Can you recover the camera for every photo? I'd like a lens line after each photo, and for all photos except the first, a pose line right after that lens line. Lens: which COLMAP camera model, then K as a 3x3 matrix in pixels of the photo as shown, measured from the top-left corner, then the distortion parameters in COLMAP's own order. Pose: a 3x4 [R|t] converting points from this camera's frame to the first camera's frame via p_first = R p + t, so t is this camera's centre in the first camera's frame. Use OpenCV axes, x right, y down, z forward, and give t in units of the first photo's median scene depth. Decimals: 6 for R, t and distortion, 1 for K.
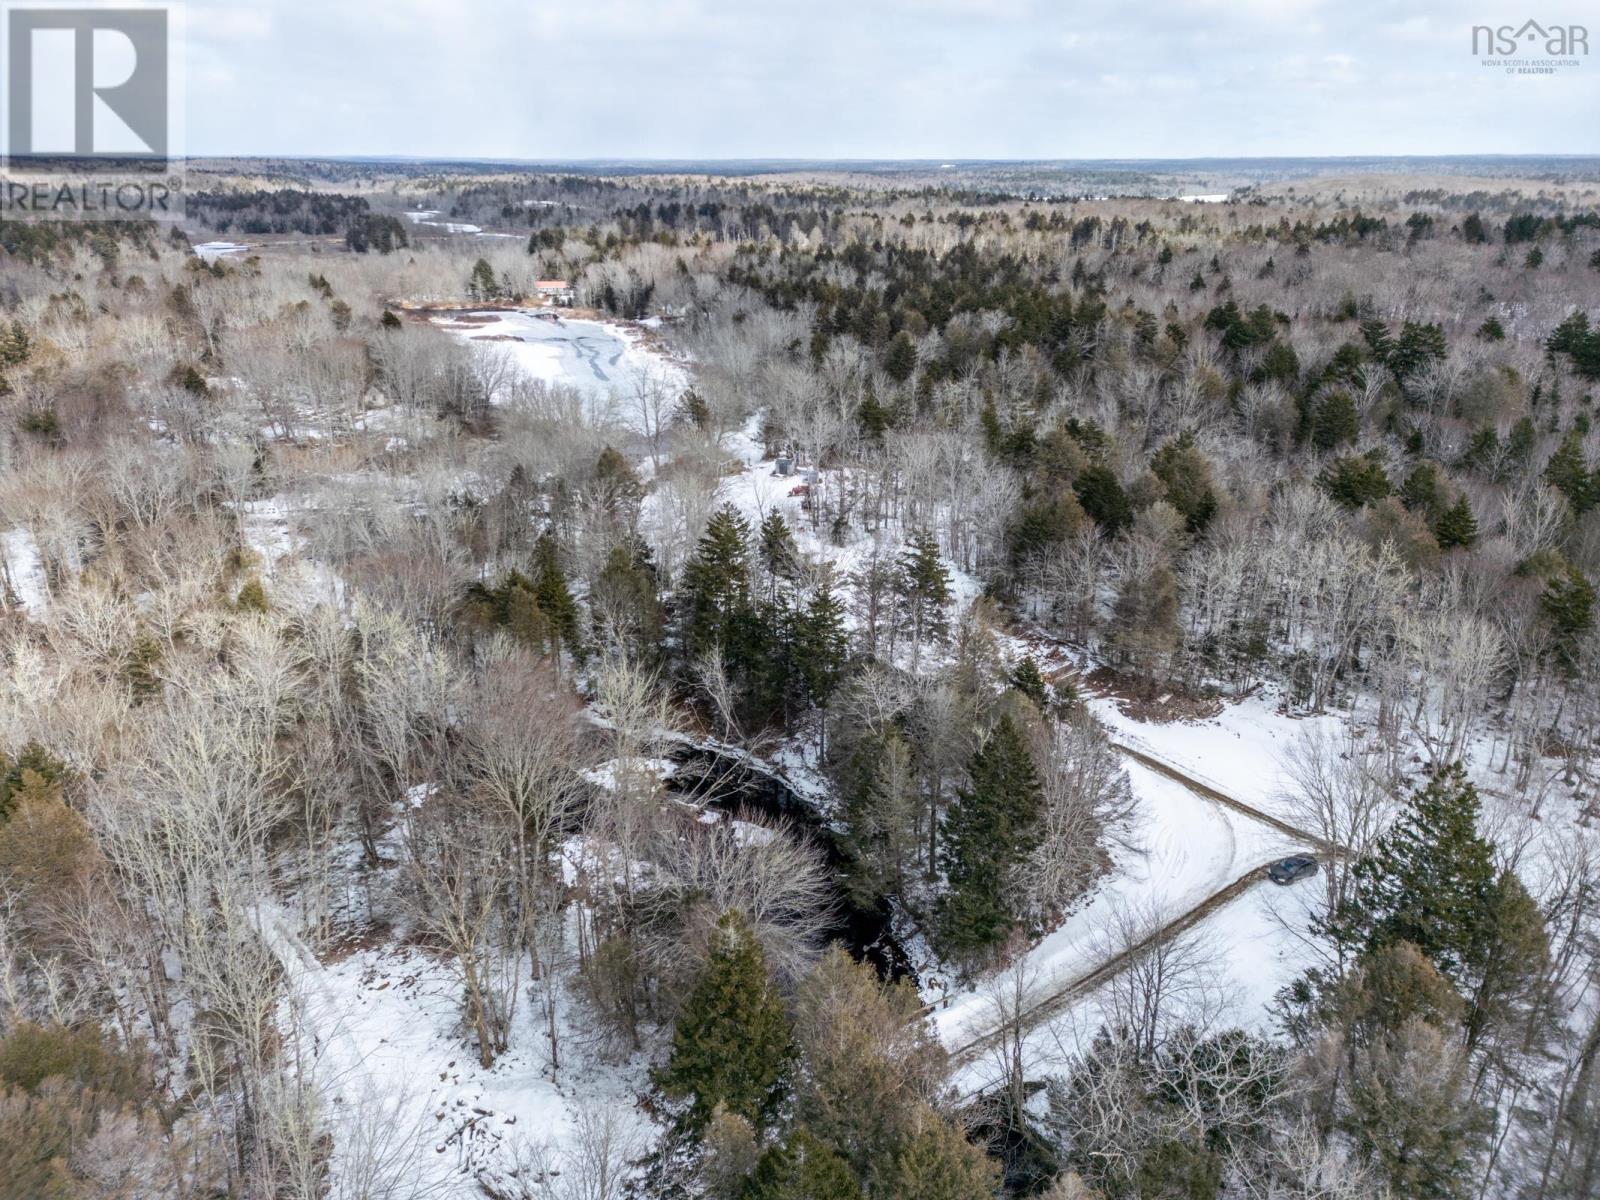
lens RADIAL K [[1139.8, 0, 800.0], [0, 1139.8, 600.0], [0, 0, 1]] dist [0.072311, -0.000710]
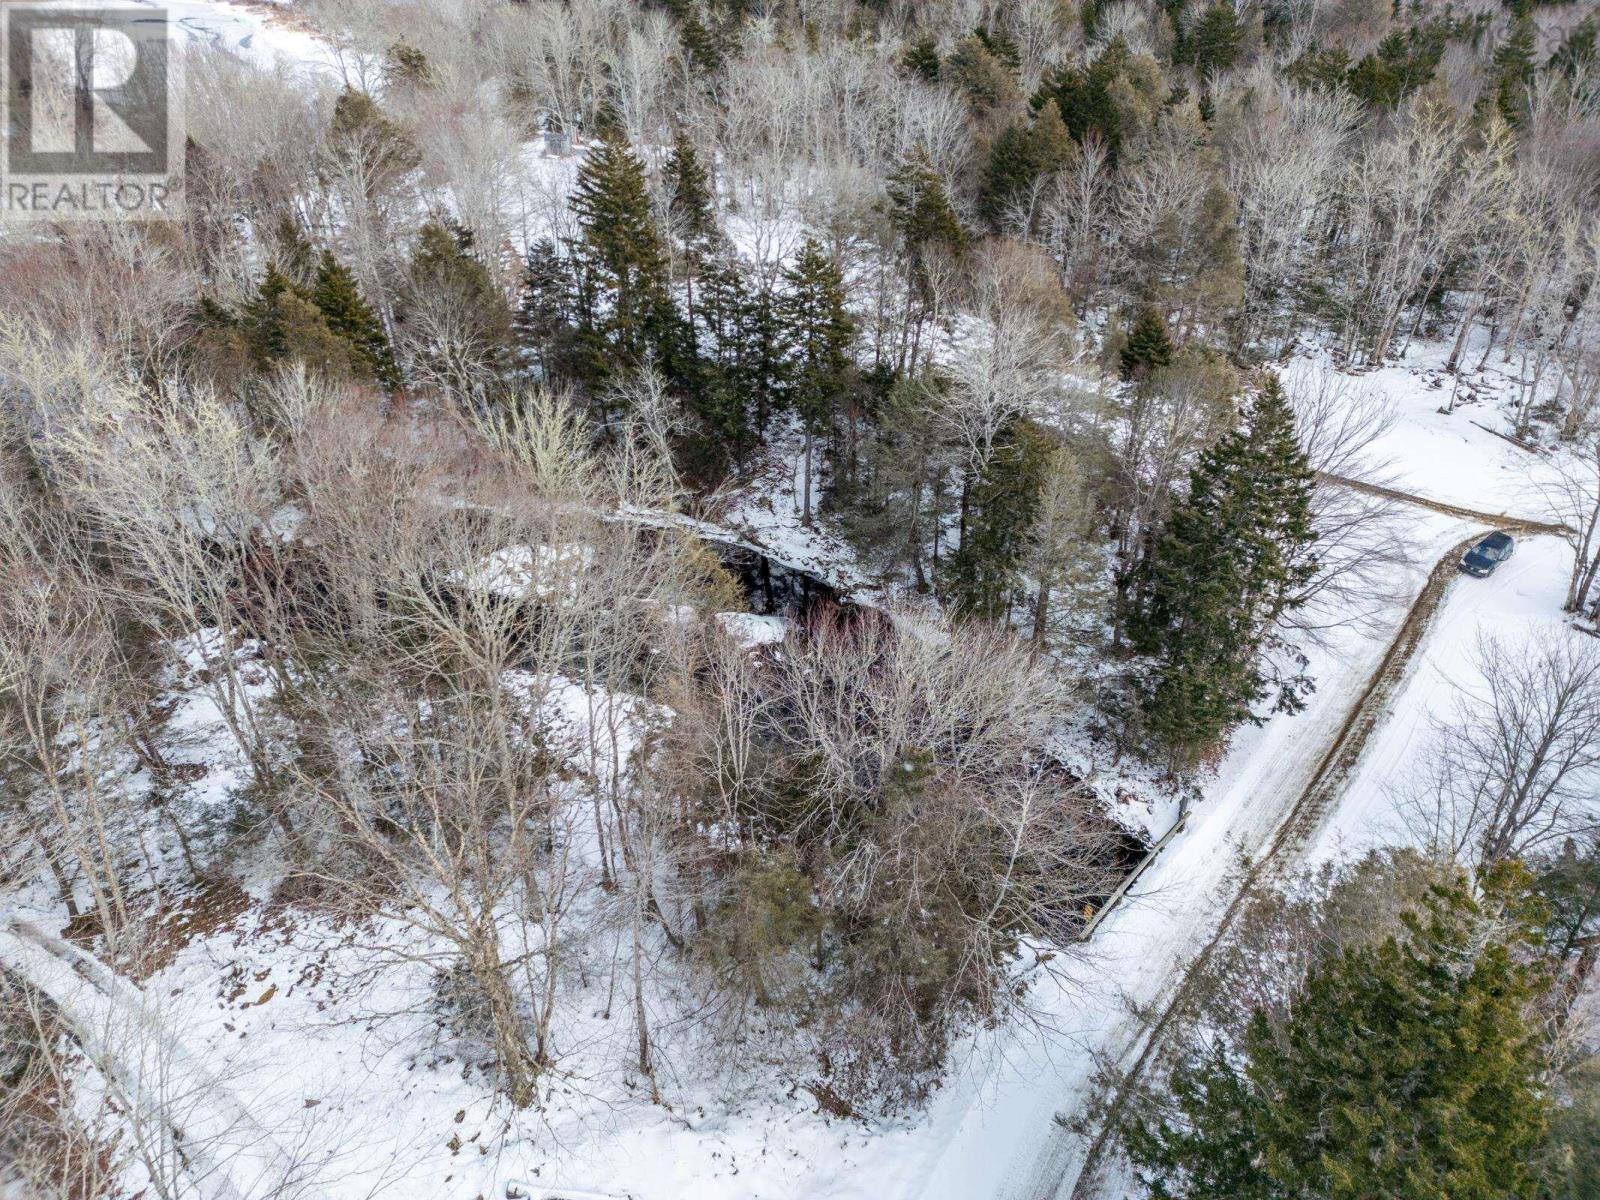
lens RADIAL K [[1135.8, 0, 800.0], [0, 1135.8, 600.0], [0, 0, 1]] dist [0.227995, -0.265566]
pose [[0.960806, -0.154001, 0.230511, -0.203130], [0.103249, 0.970473, 0.217997, 0.049040], [-0.257276, -0.185652, 0.948337, 0.404980]]
